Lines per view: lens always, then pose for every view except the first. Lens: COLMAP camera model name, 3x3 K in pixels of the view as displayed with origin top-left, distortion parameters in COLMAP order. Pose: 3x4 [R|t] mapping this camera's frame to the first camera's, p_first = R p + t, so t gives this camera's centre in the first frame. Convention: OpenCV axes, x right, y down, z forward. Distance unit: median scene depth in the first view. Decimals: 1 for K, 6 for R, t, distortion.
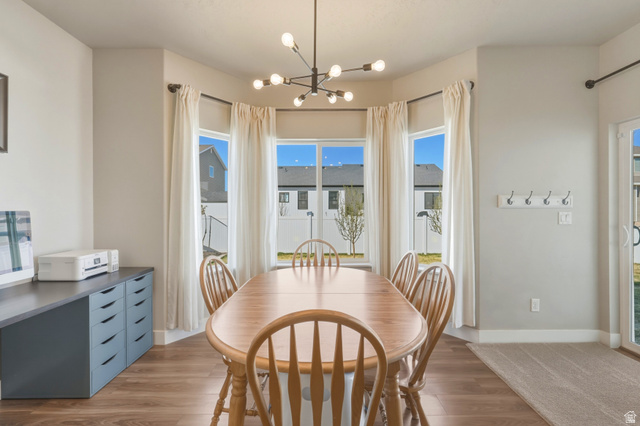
lens RADIAL K [[289.5, 0, 321.8], [0, 289.5, 210.8], [0, 0, 1]] dist [-0.004847, 0.003017]
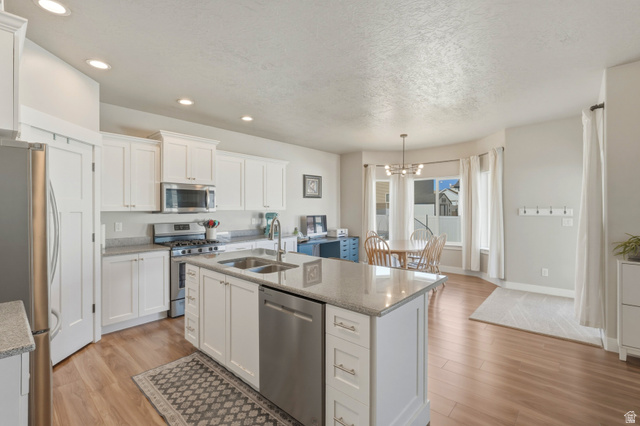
lens RADIAL K [[289.5, 0, 322.5], [0, 289.5, 209.8], [0, 0, 1]] dist [-0.004847, 0.003017]
pose [[0.756031, 0.001149, -0.654535, 0.863469], [0.000869, 0.999996, 0.002759, -0.052222], [0.654535, -0.002655, 0.756027, -1.167942]]
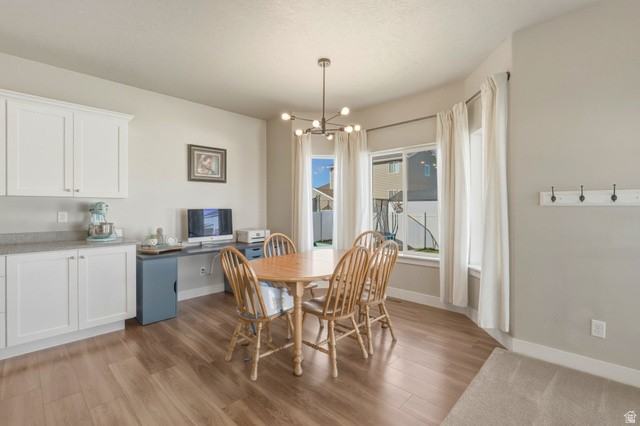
lens RADIAL K [[289.5, 0, 320.5], [0, 289.5, 210.3], [0, 0, 1]] dist [-0.004847, 0.003017]
pose [[0.726615, 0.005464, -0.687023, 0.728092], [-0.001576, 0.999979, 0.006286, -0.002681], [0.687043, -0.003485, 0.726609, -0.101431]]
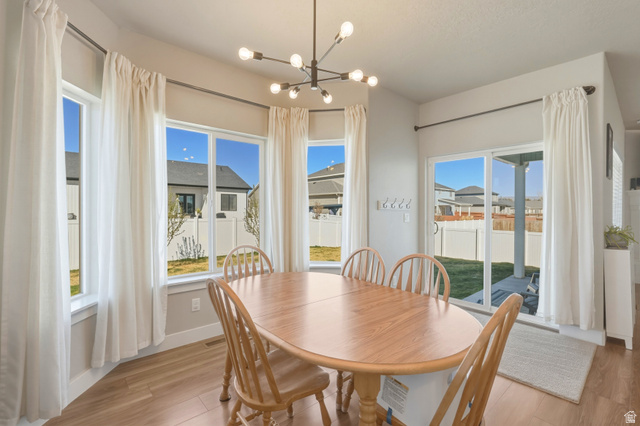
lens RADIAL K [[289.5, 0, 320.7], [0, 289.5, 218.3], [0, 0, 1]] dist [-0.004847, 0.003017]
pose [[0.749405, -0.012651, 0.661991, -0.449657], [-0.001713, 0.999777, 0.021046, -0.000544], [-0.662110, -0.016906, 0.749216, 0.191267]]
